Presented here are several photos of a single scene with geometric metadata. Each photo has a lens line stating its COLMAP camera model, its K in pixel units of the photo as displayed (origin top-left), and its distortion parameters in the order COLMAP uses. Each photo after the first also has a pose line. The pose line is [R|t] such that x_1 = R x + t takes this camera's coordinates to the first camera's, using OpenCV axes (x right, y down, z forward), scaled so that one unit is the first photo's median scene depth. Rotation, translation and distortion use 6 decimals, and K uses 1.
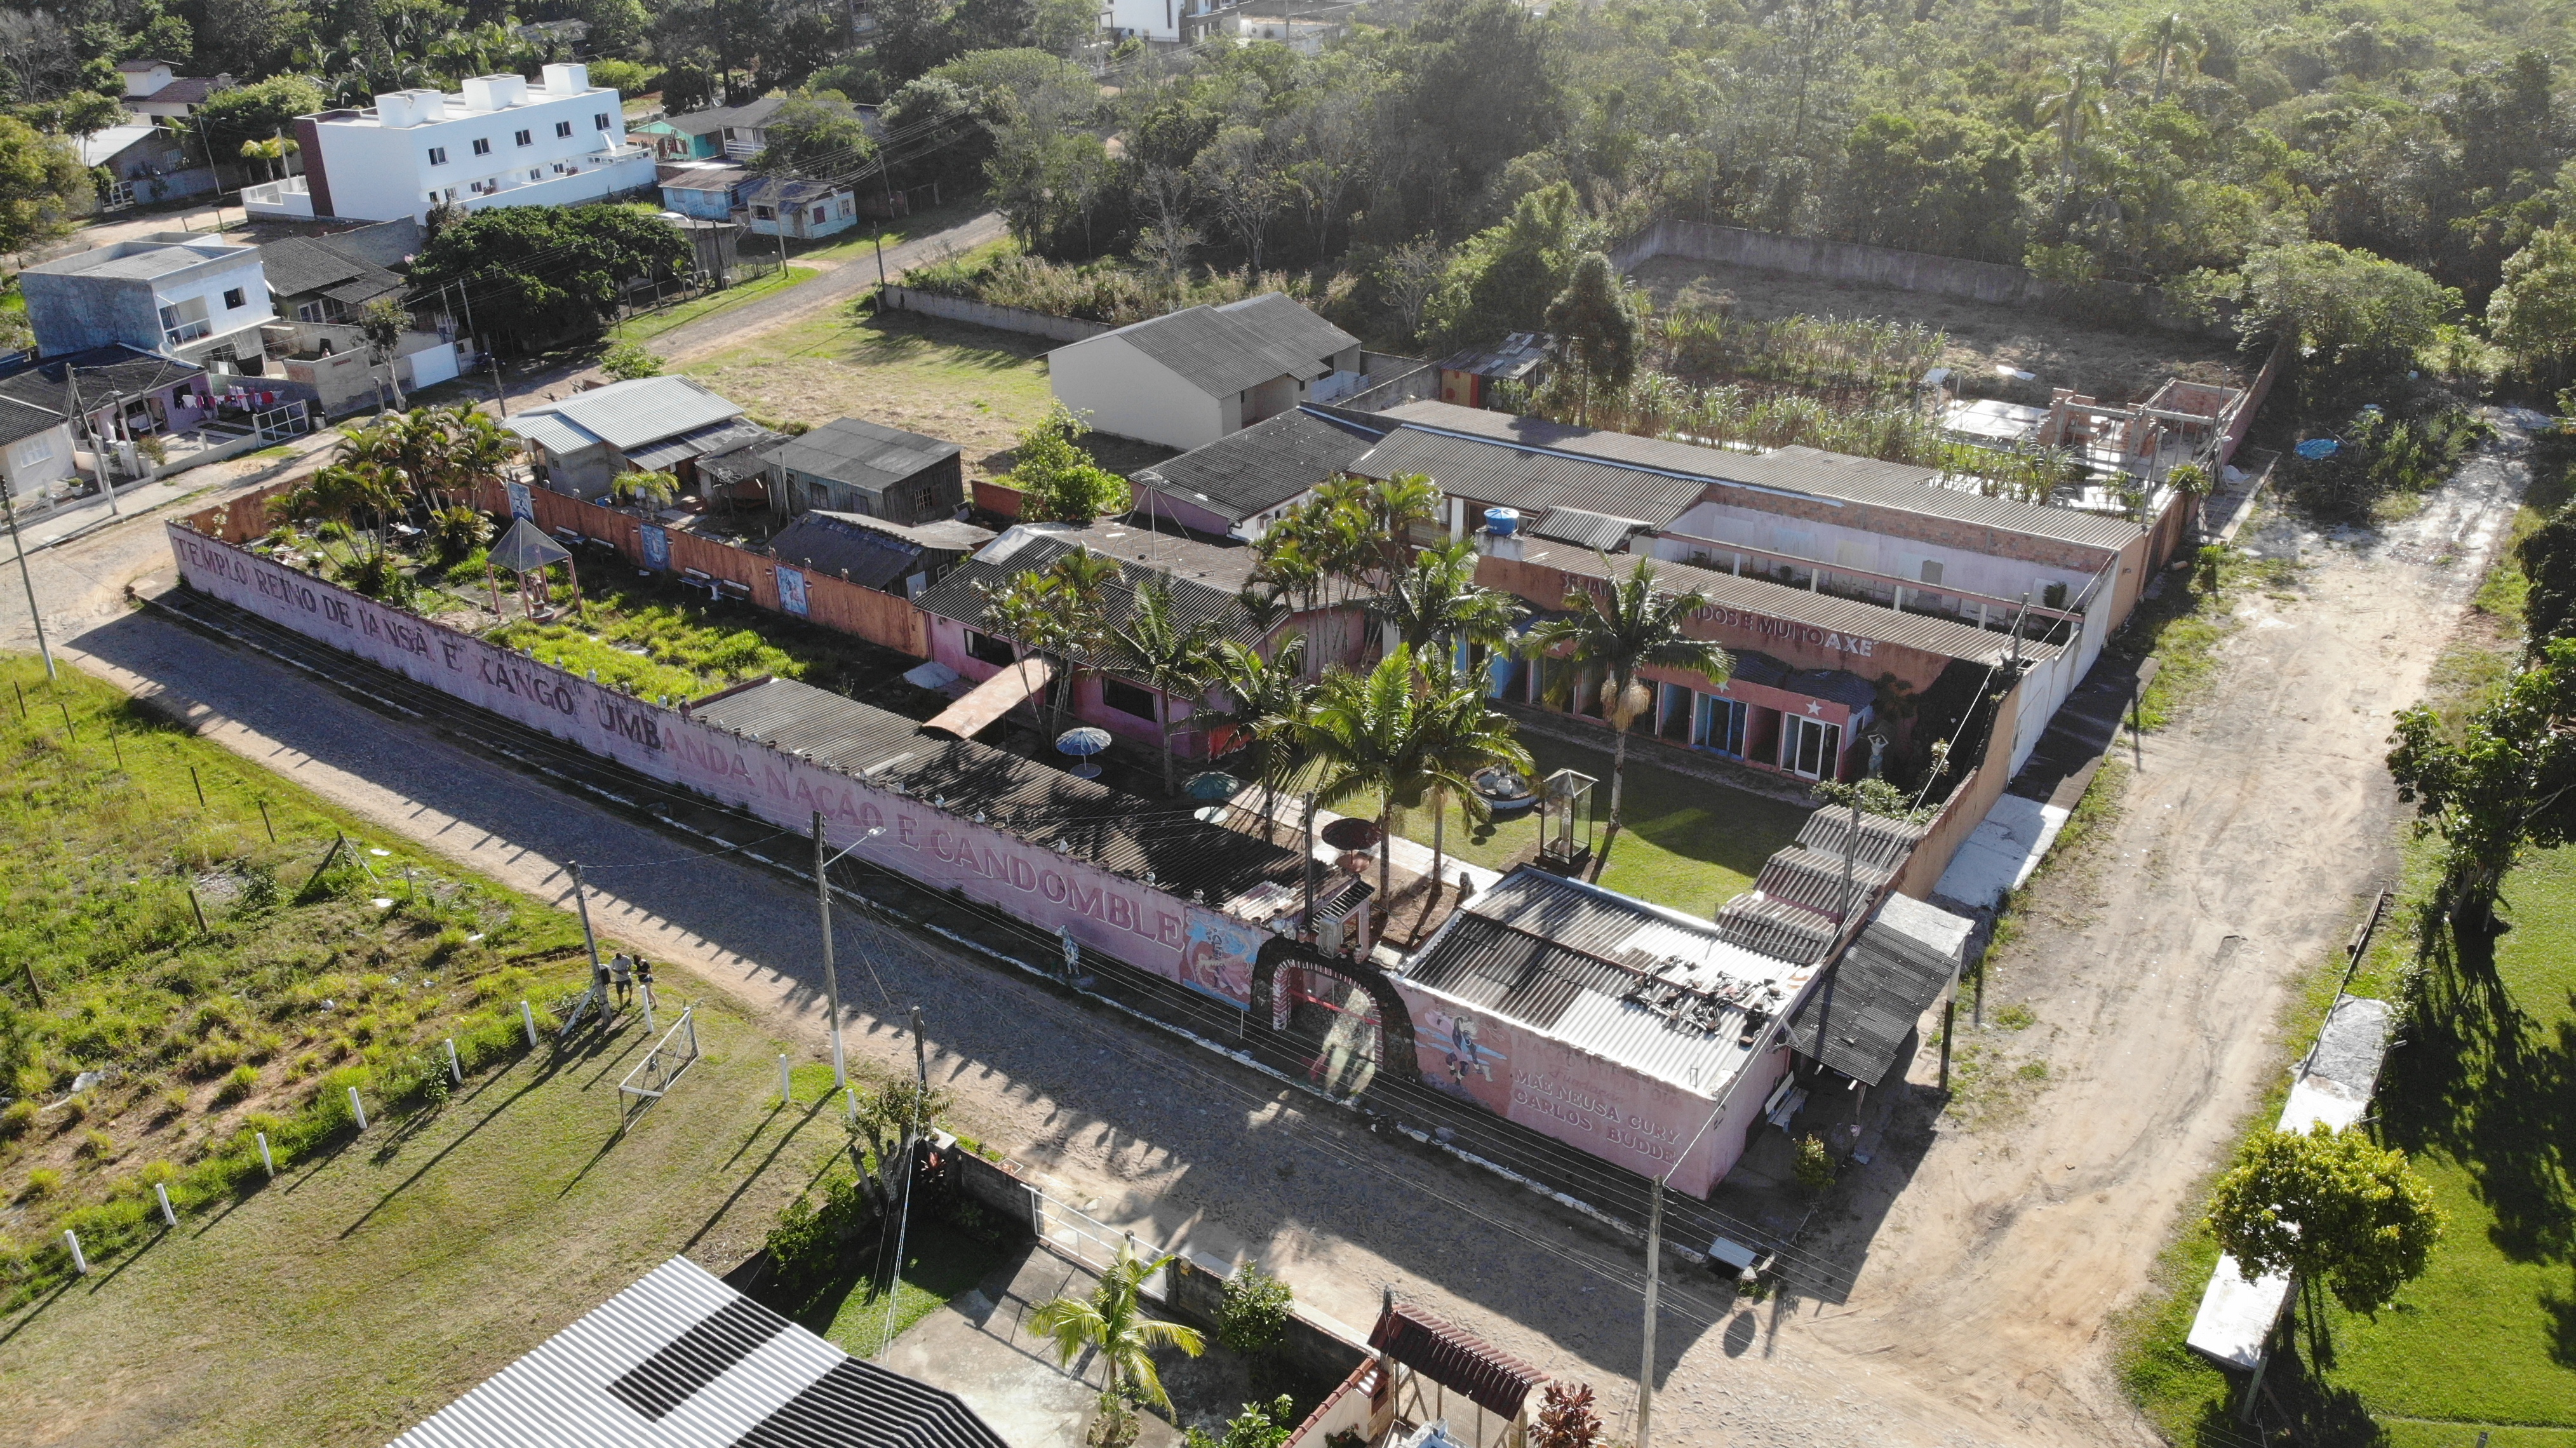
lens RADIAL K [[1877.8, 0, 1281.9], [0, 1877.8, 705.6], [0, 0, 1]] dist [0.087959, -0.206776]
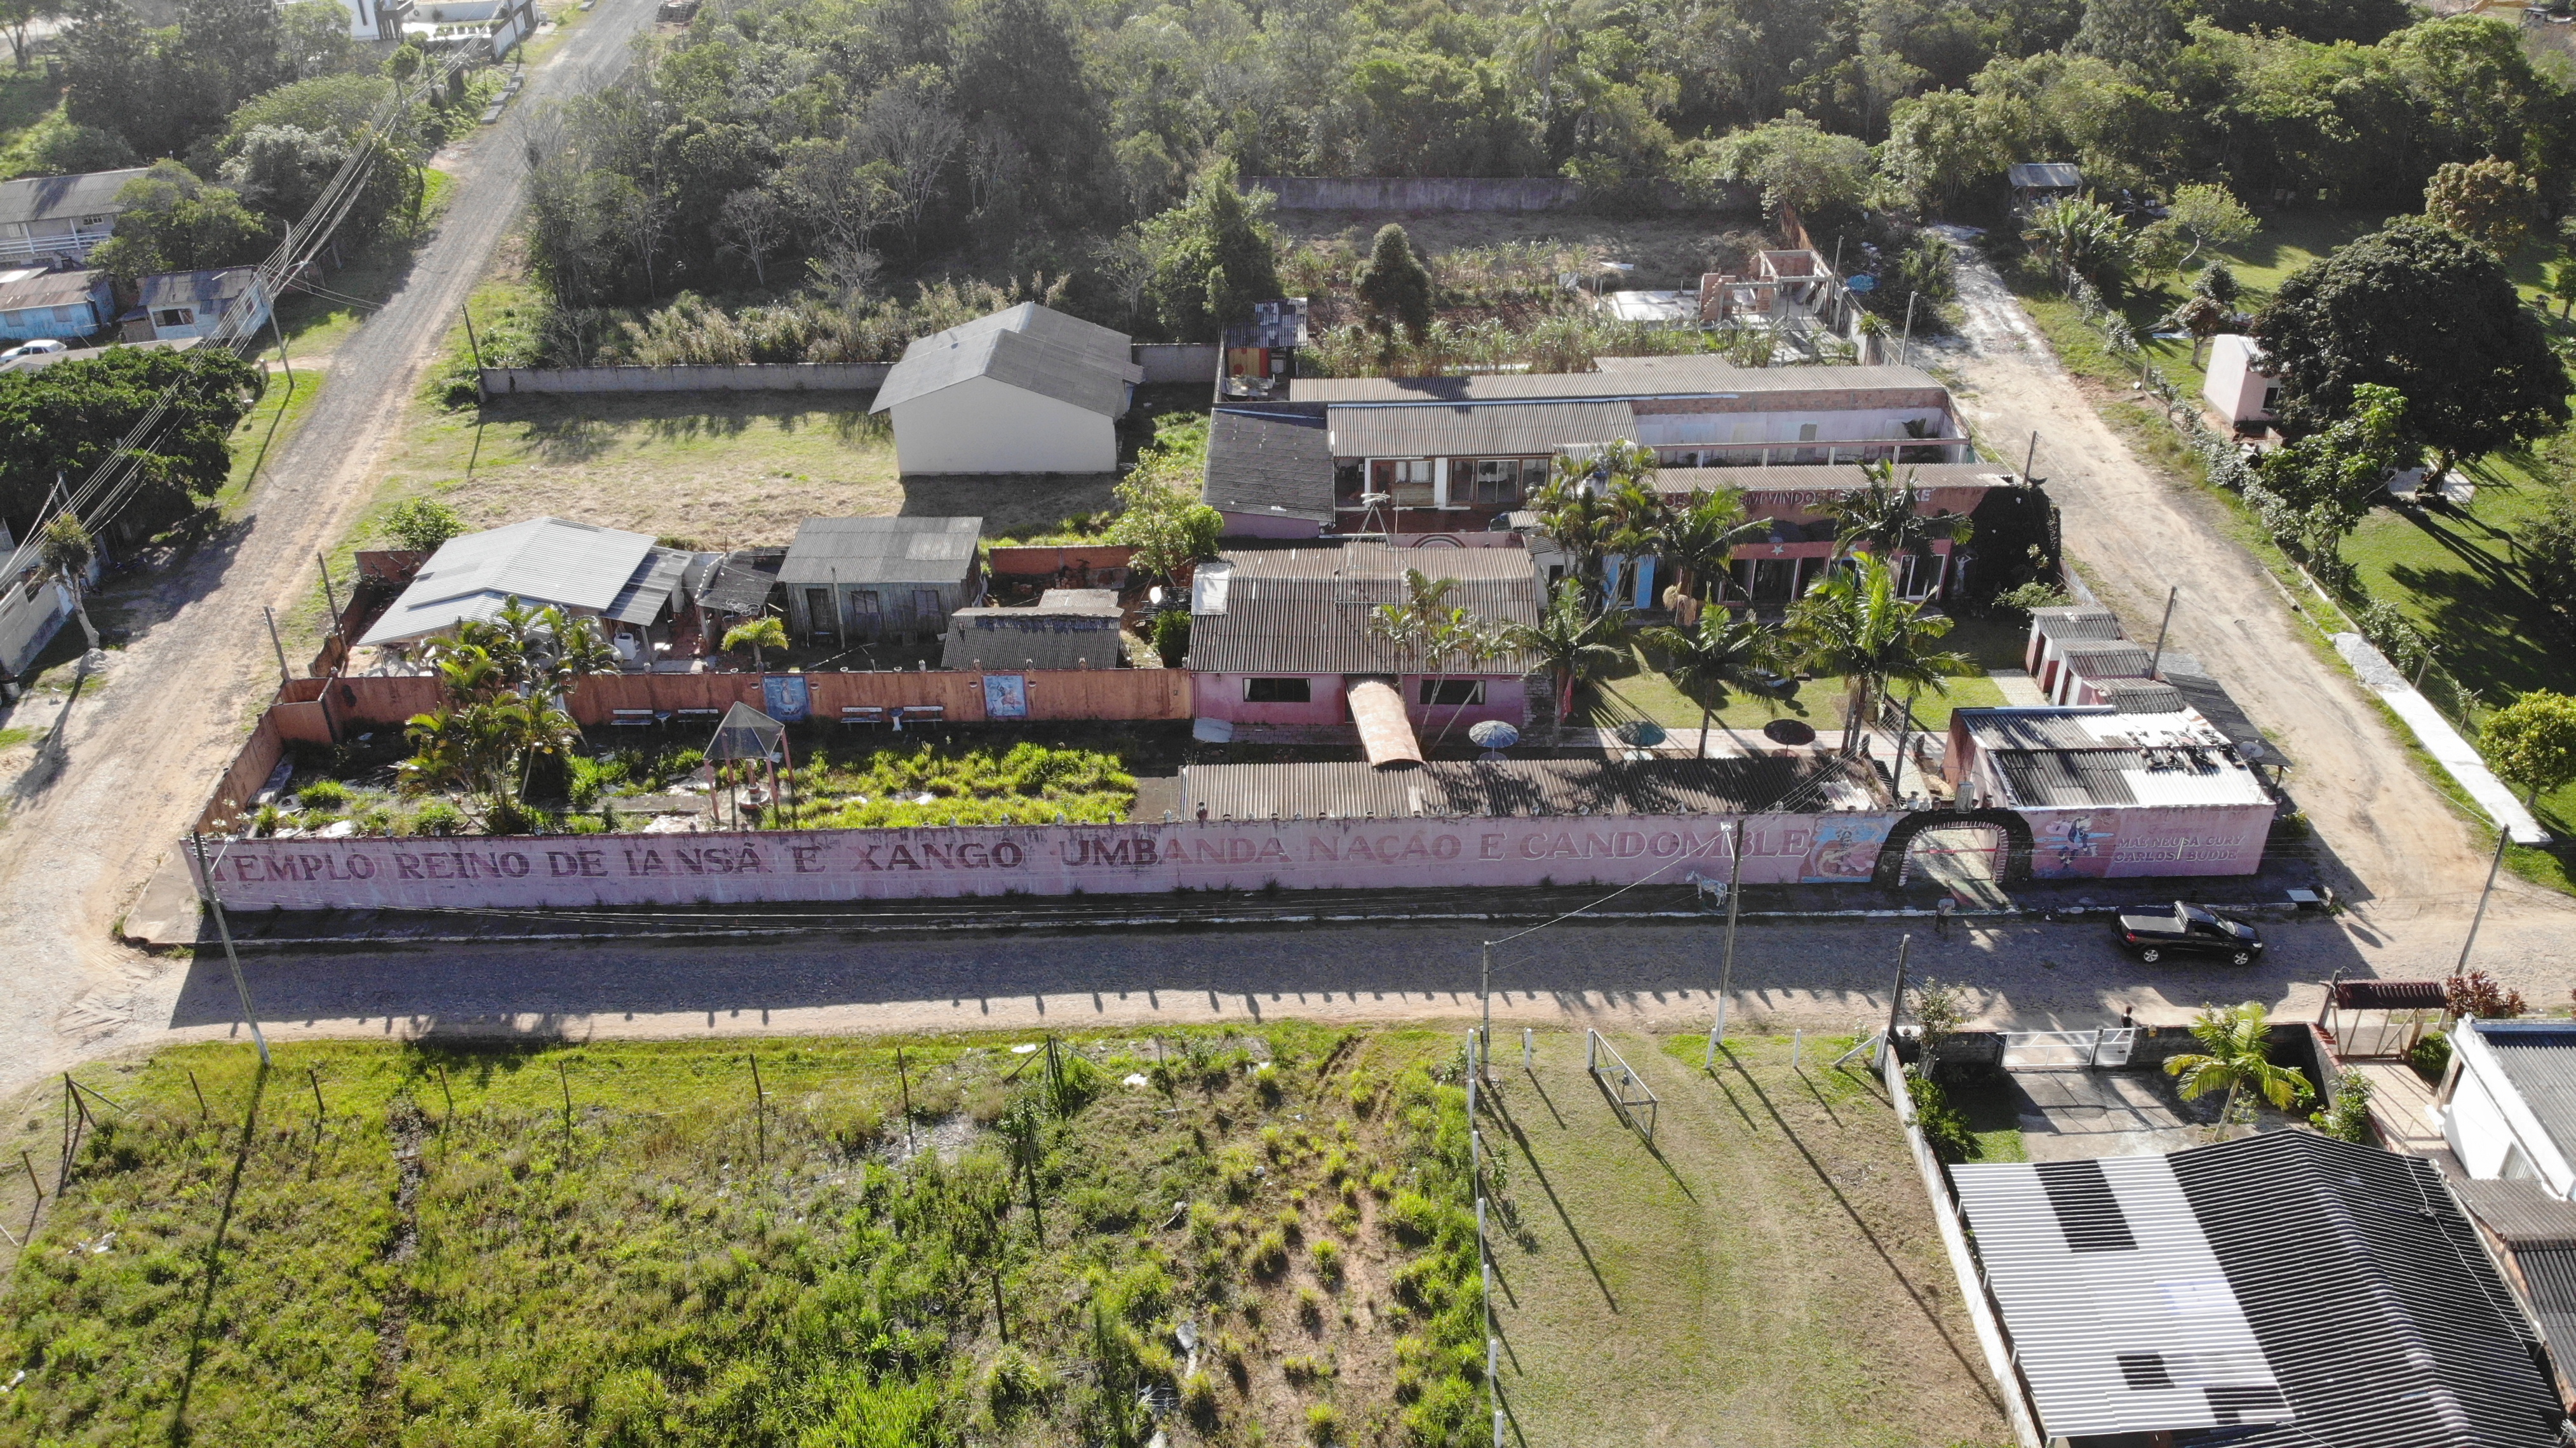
lens RADIAL K [[1877.8, 0, 1281.9], [0, 1877.8, 705.6], [0, 0, 1]] dist [0.087959, -0.206776]
pose [[0.809364, -0.286471, 0.512702, -0.731654], [0.256050, 0.957755, 0.130936, -0.166337], [-0.528552, 0.025302, 0.848524, 0.094034]]
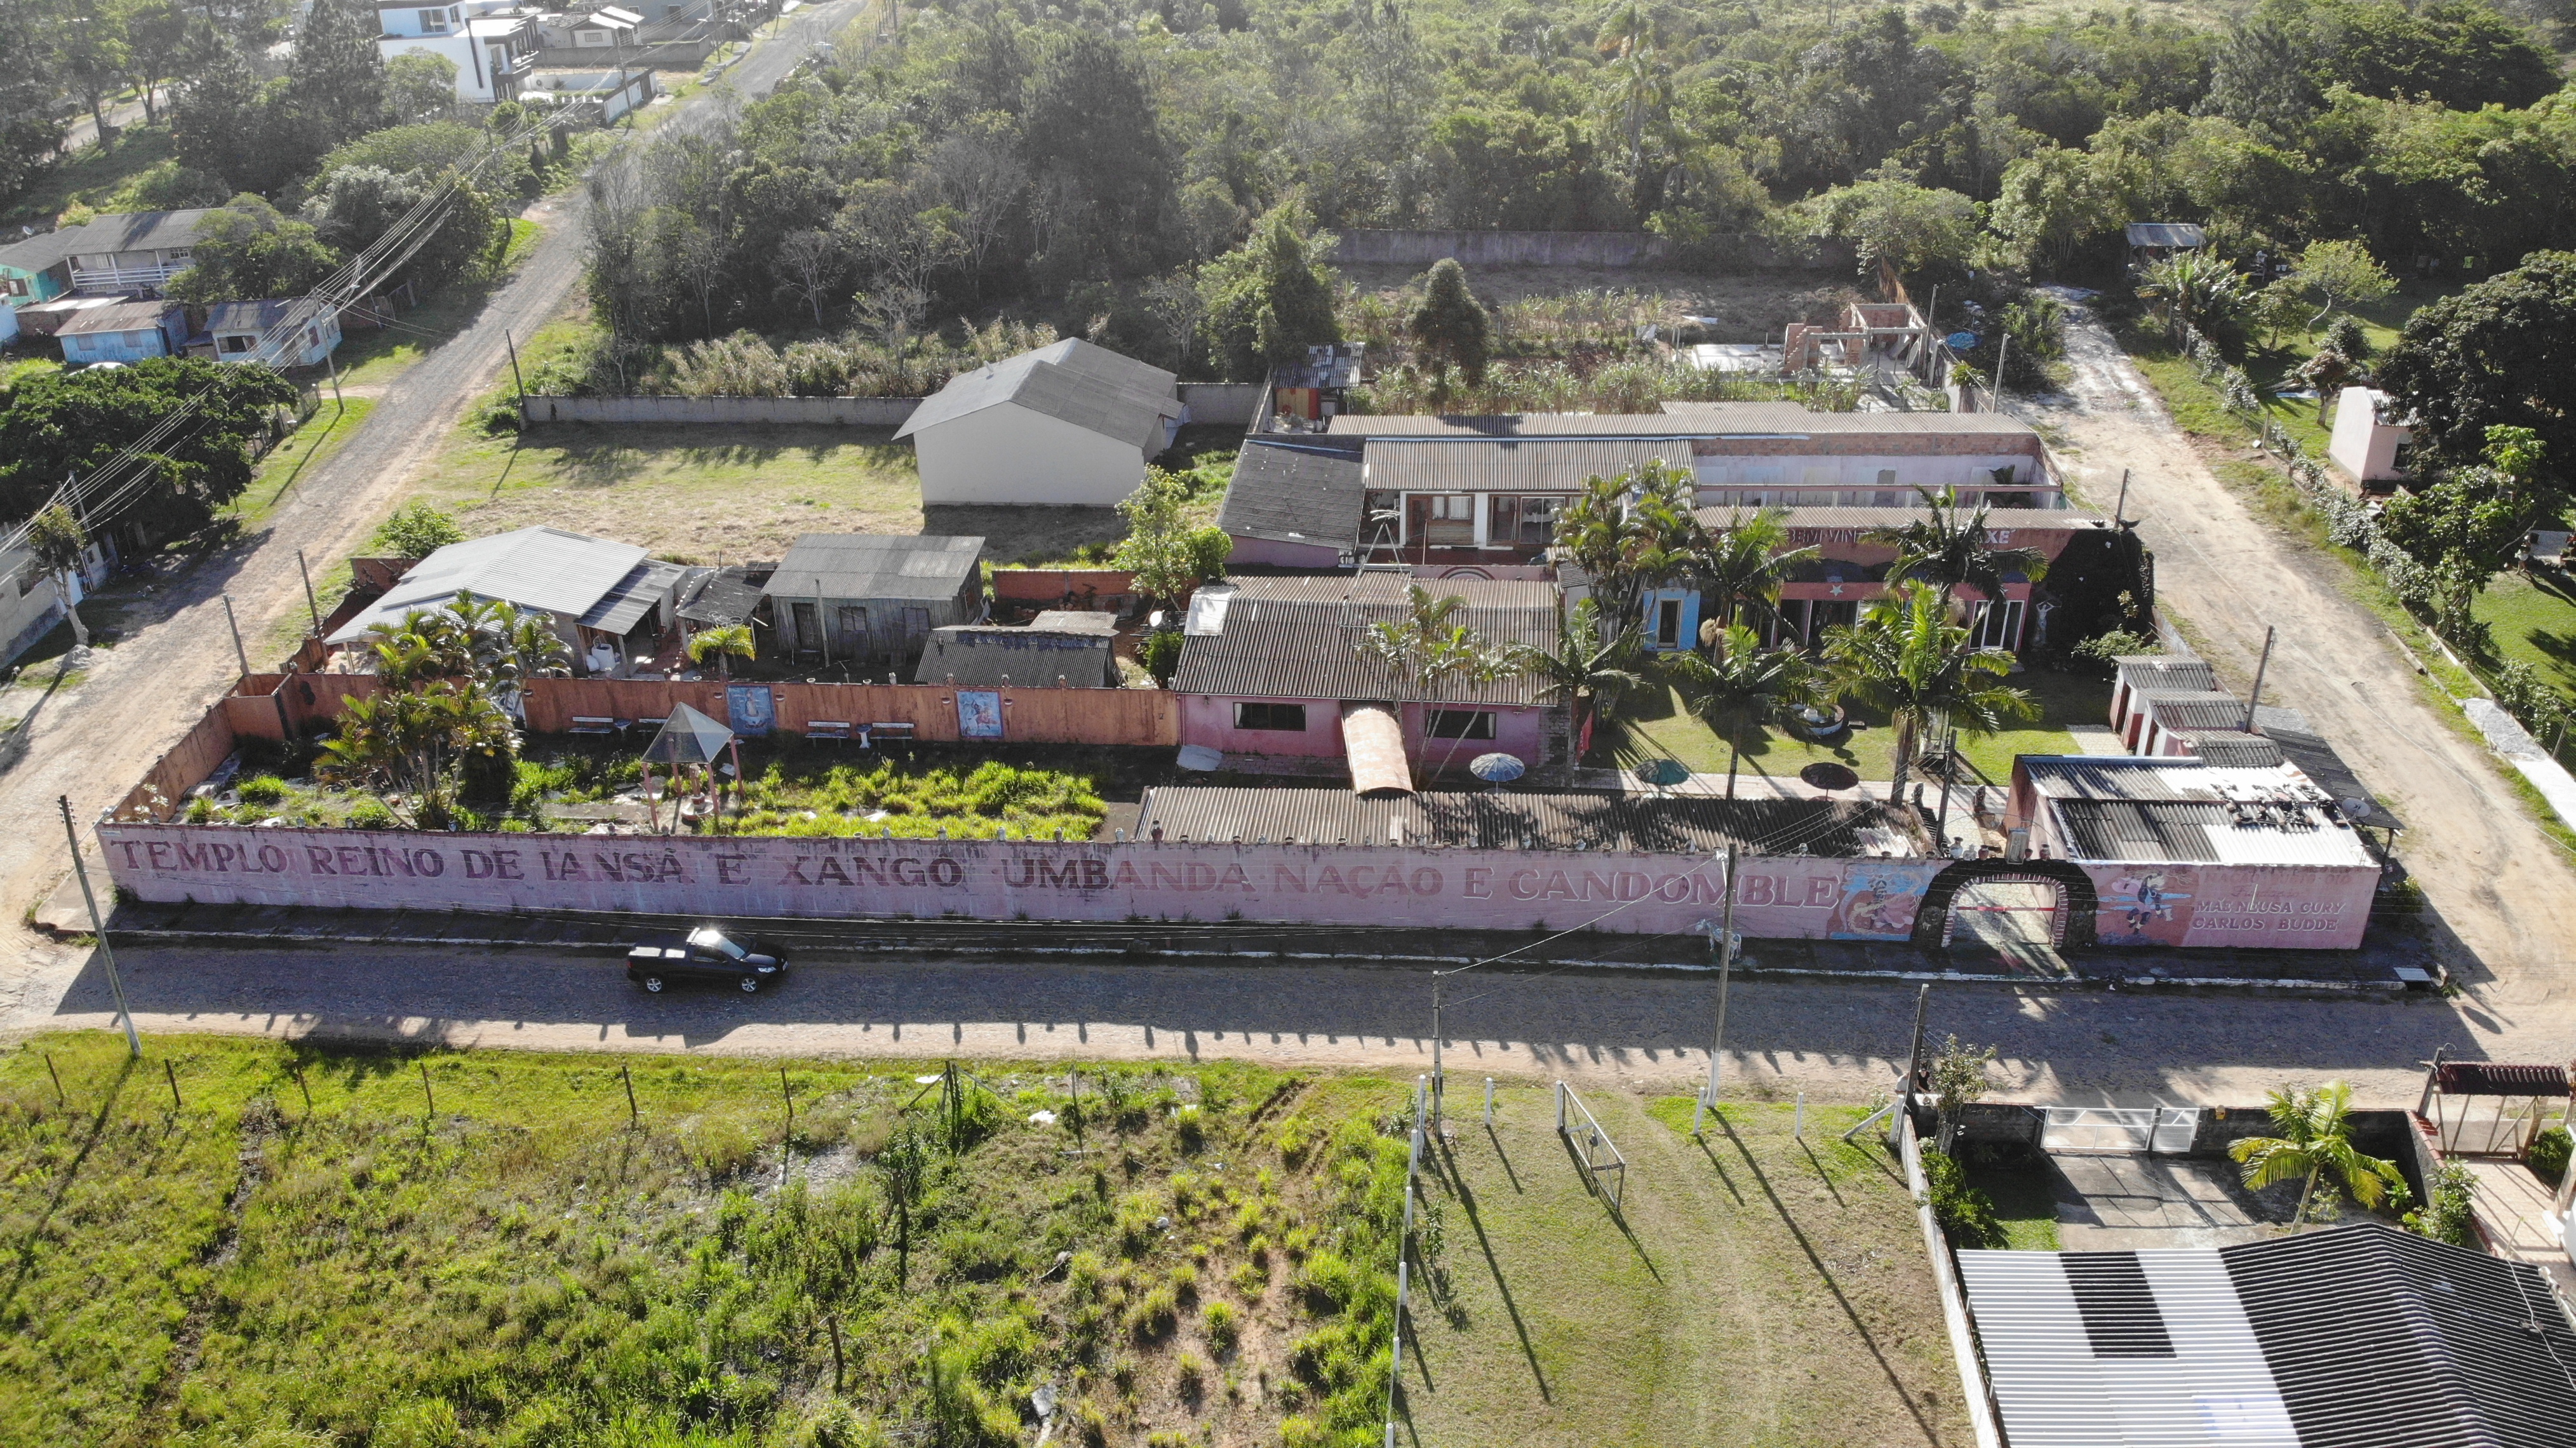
lens RADIAL K [[1877.8, 0, 1281.9], [0, 1877.8, 705.6], [0, 0, 1]] dist [0.087959, -0.206776]
pose [[0.854305, -0.227884, 0.467153, -0.633537], [0.230375, 0.971674, 0.052699, -0.089035], [-0.465929, 0.062599, 0.882605, 0.129738]]
